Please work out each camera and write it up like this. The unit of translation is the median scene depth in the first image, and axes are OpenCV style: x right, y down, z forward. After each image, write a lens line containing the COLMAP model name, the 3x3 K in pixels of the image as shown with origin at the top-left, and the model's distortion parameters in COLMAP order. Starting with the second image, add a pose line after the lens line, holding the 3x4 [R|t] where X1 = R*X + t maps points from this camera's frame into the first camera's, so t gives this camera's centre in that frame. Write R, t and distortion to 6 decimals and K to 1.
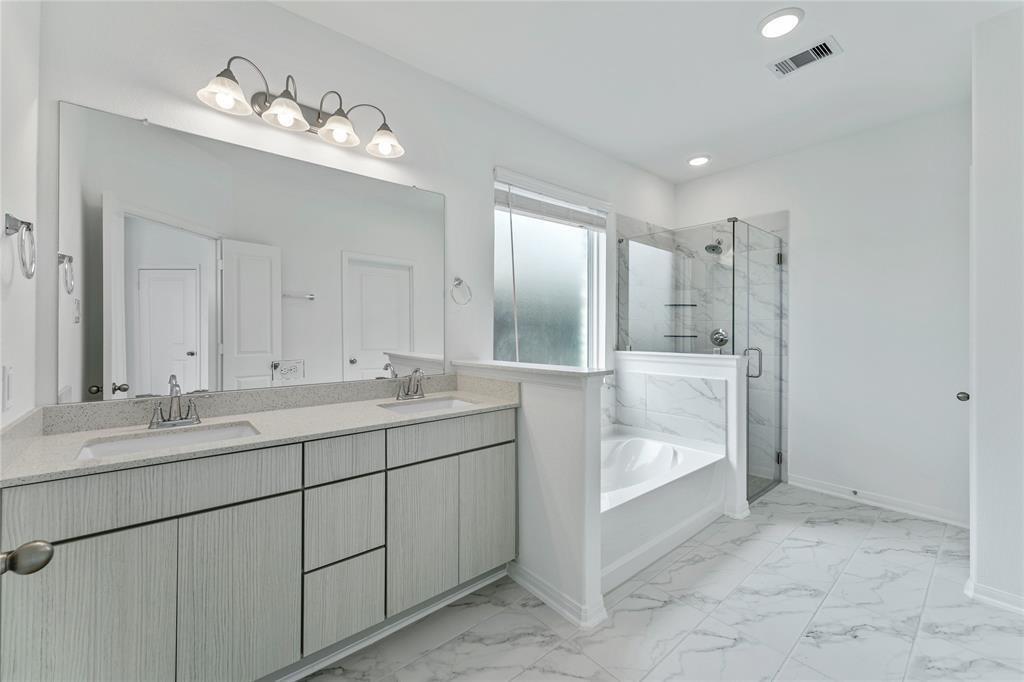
lens RADIAL K [[412.8, 0, 508.2], [0, 412.8, 332.4], [0, 0, 1]] dist [0.000727, 0.000138]
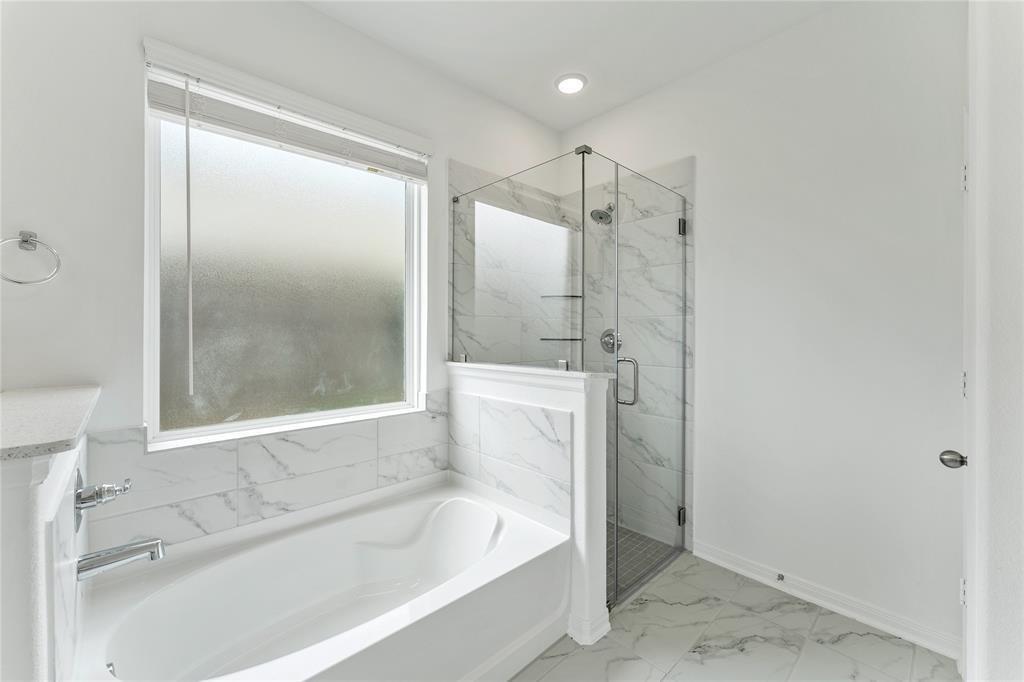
lens RADIAL K [[412.8, 0, 506.9], [0, 412.8, 336.1], [0, 0, 1]] dist [0.000727, 0.000138]
pose [[0.998944, -0.002681, 0.045867, 0.336445], [0.002365, 0.999973, 0.006954, -0.002253], [-0.045884, -0.006839, 0.998923, 0.328968]]
